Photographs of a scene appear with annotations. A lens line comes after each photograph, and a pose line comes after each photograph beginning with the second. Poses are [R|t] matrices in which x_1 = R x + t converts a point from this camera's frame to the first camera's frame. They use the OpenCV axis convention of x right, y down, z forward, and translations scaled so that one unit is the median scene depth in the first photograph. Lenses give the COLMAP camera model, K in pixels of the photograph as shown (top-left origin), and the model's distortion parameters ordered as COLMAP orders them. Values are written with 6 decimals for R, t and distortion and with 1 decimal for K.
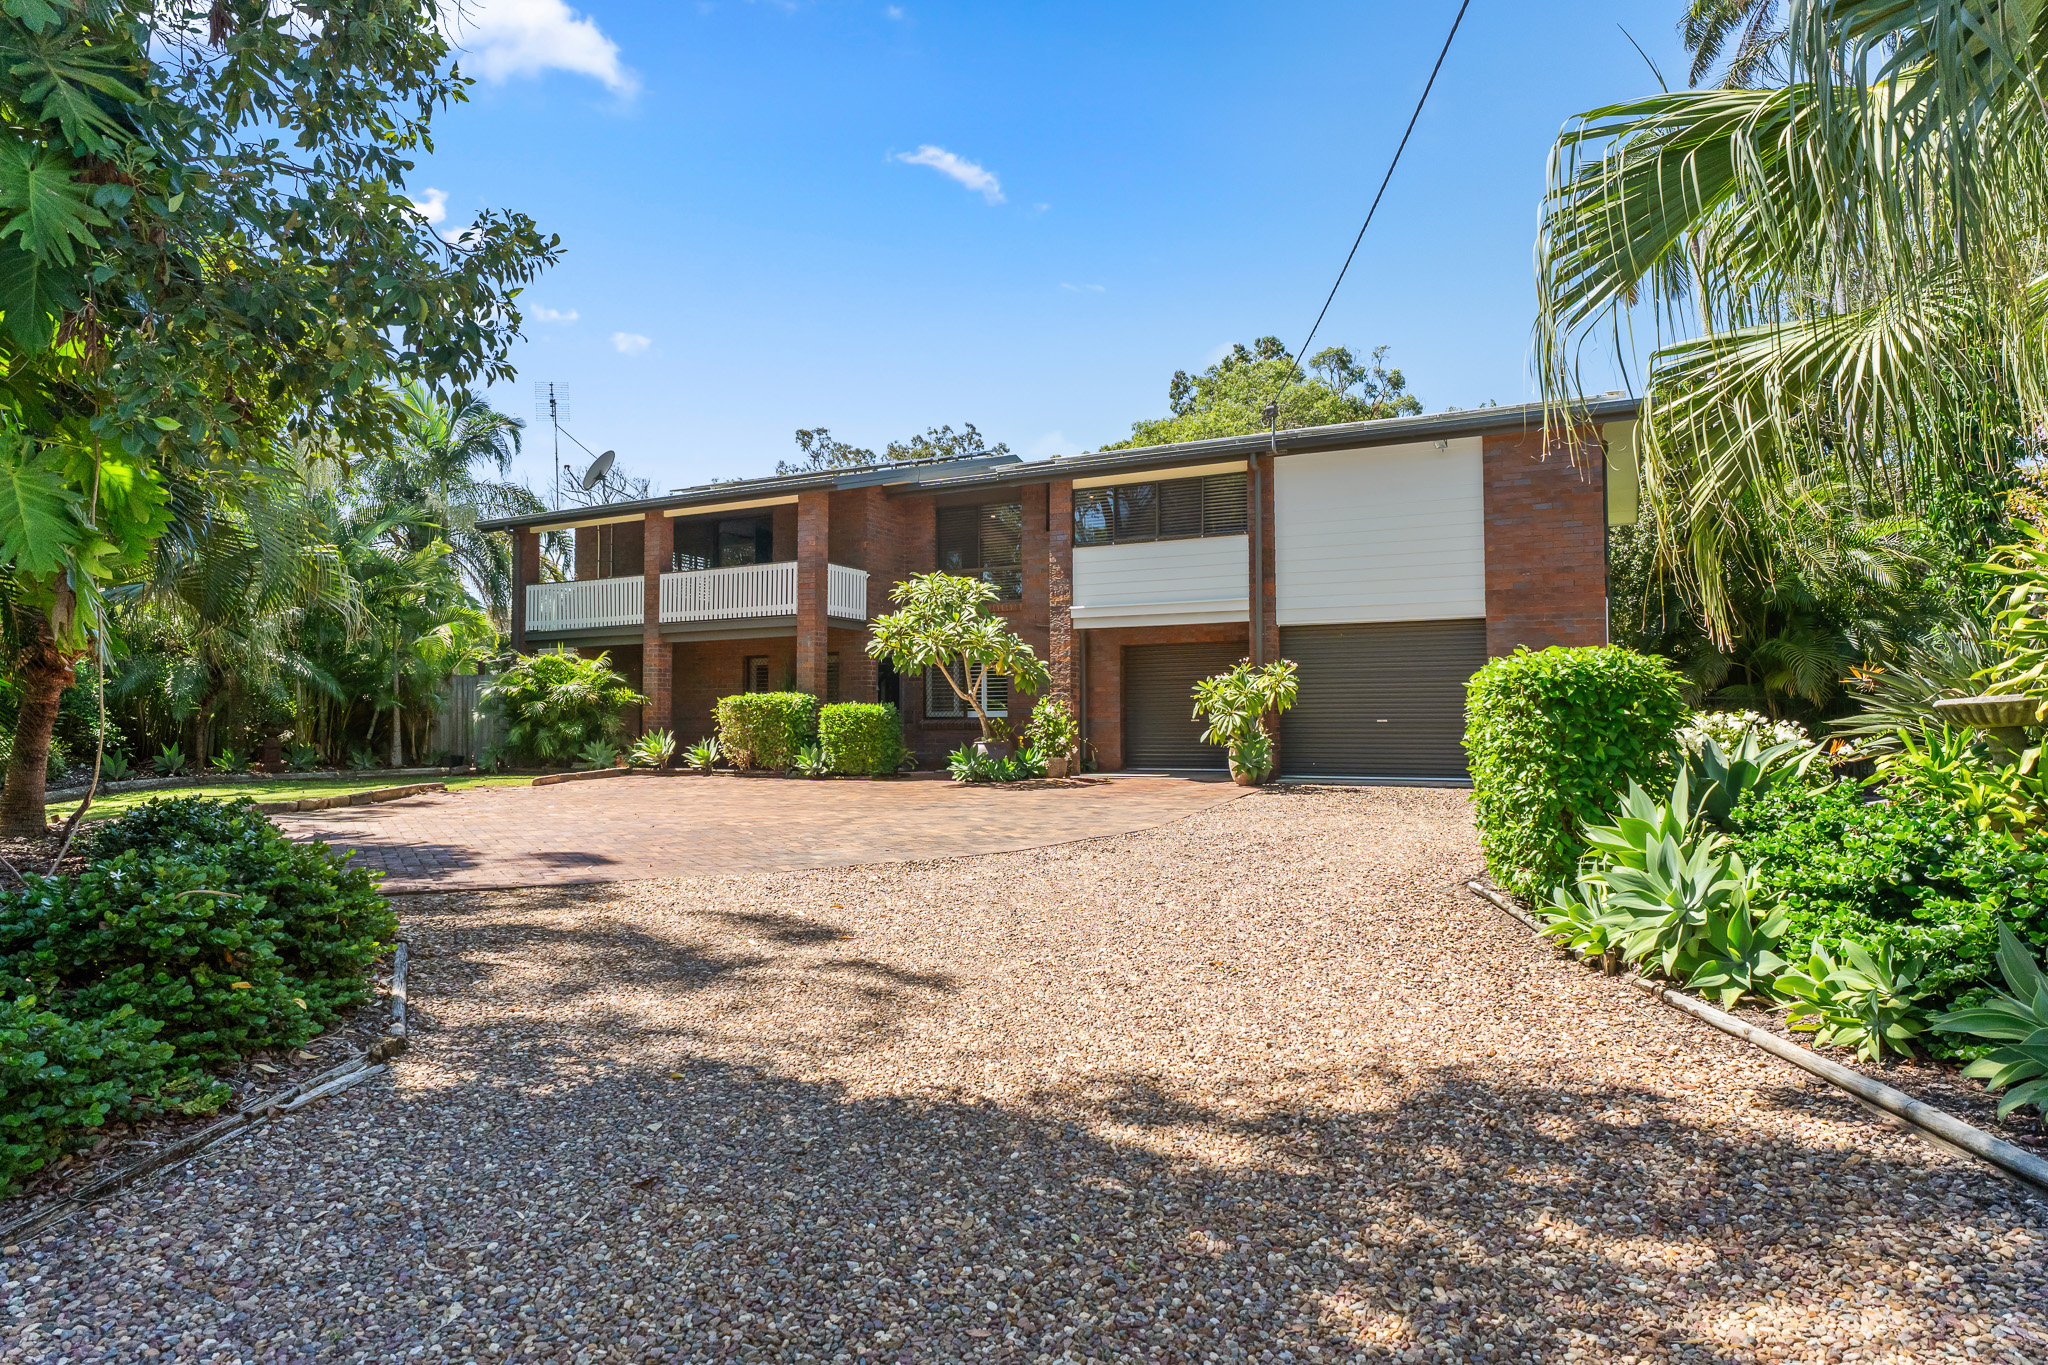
lens RADIAL K [[1181.0, 0, 1020.7], [0, 1181.0, 681.8], [0, 0, 1]] dist [-0.047965, -0.000371]
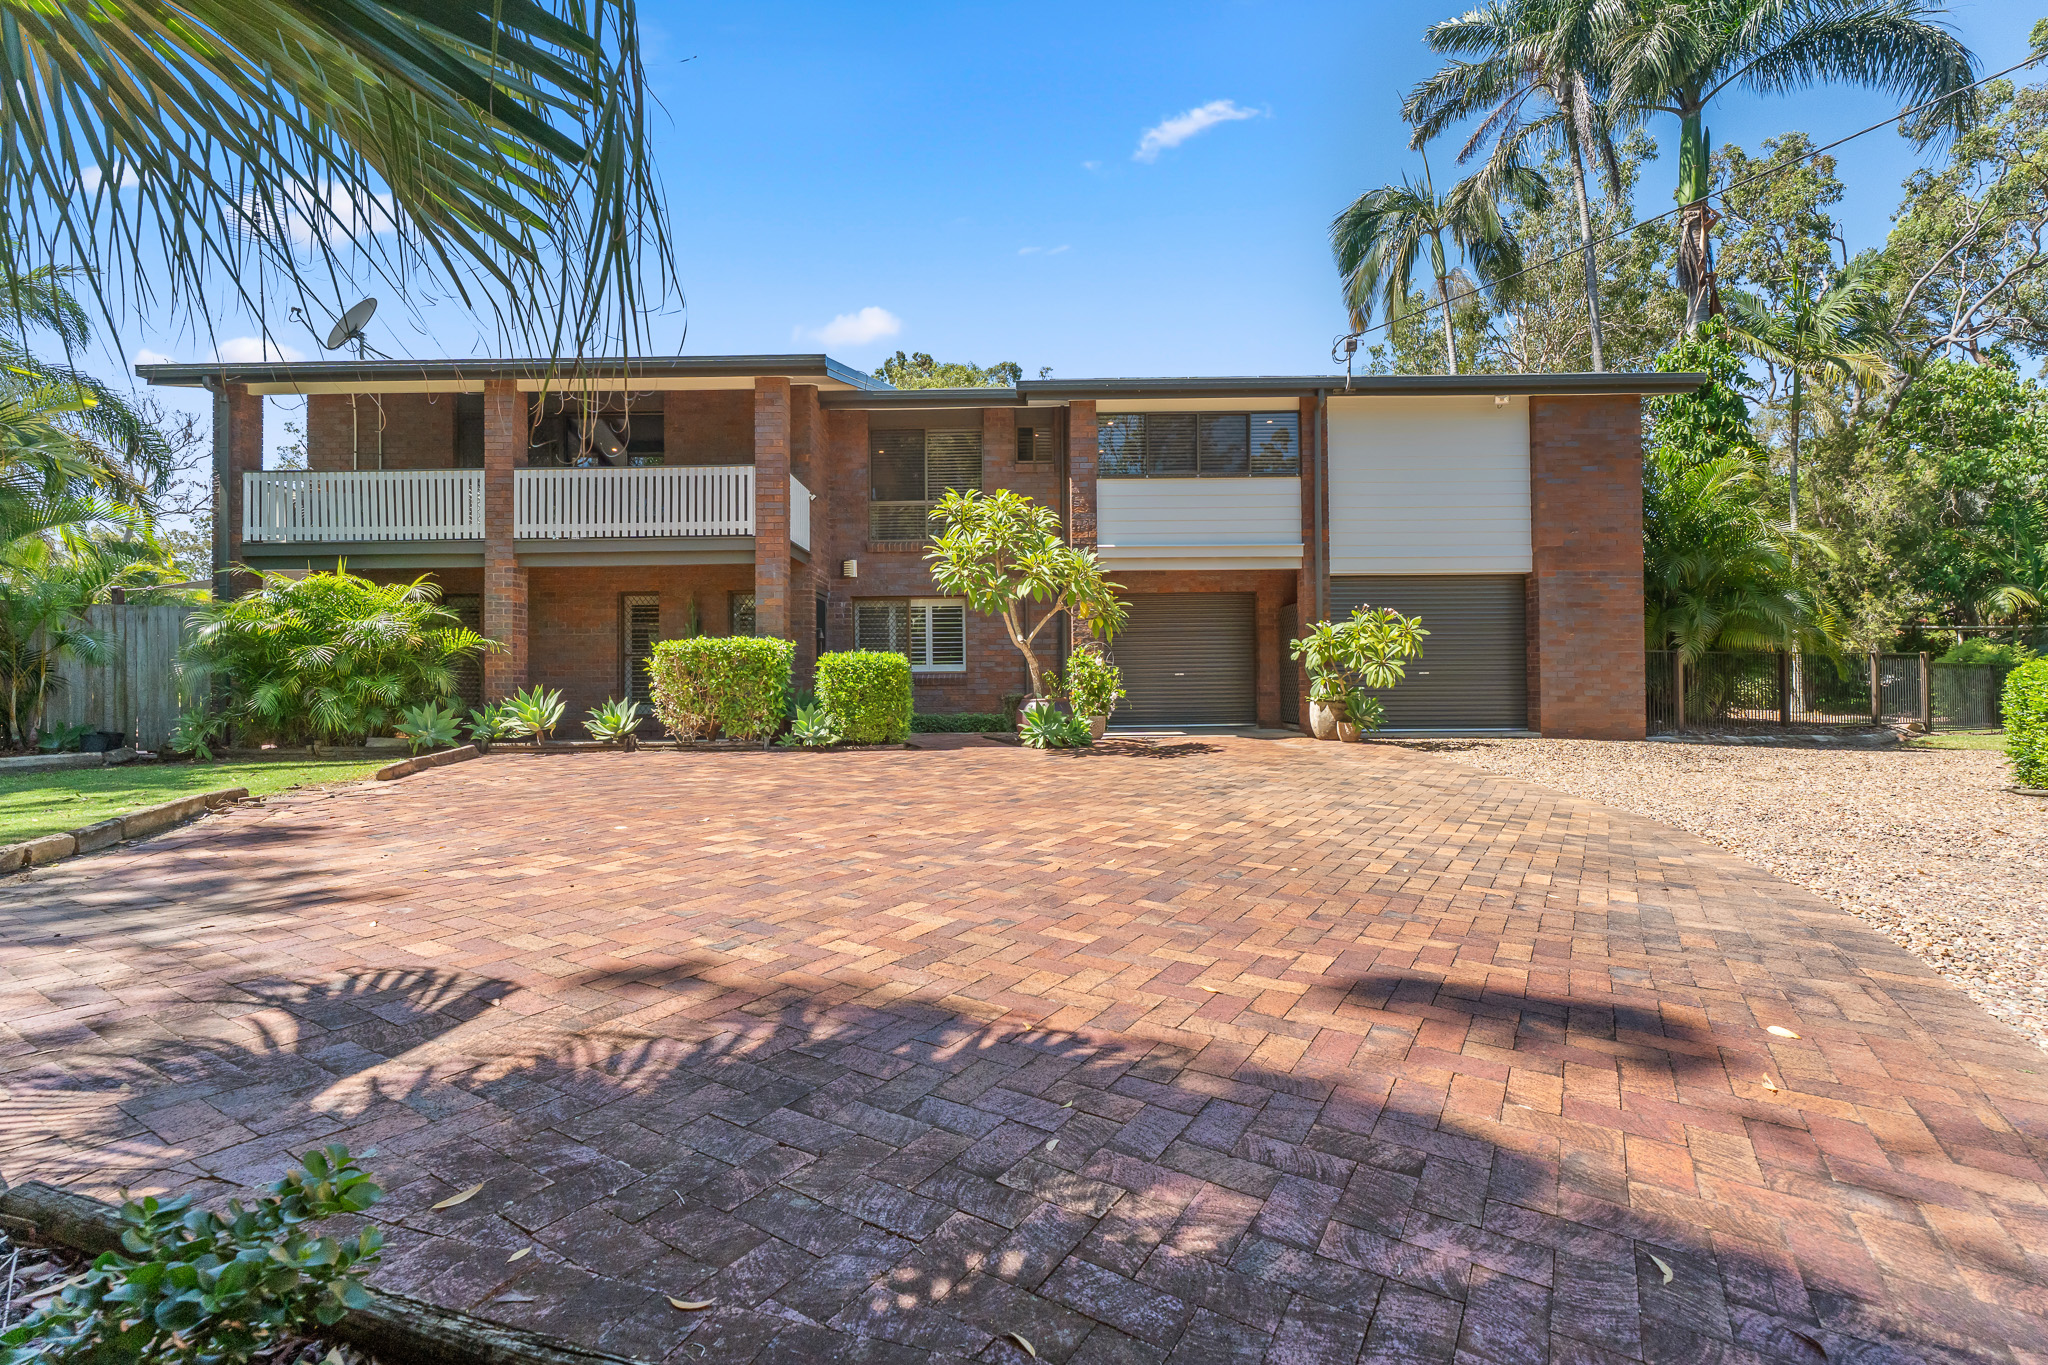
lens RADIAL K [[917.0, 0, 1028.8], [0, 917.0, 686.6], [0, 0, 1]] dist [-0.000725, -0.001127]
pose [[0.895446, -0.005603, 0.445136, -0.294831], [-0.010534, 0.999374, 0.033769, 0.018687], [-0.445046, -0.034928, 0.894826, 0.385140]]
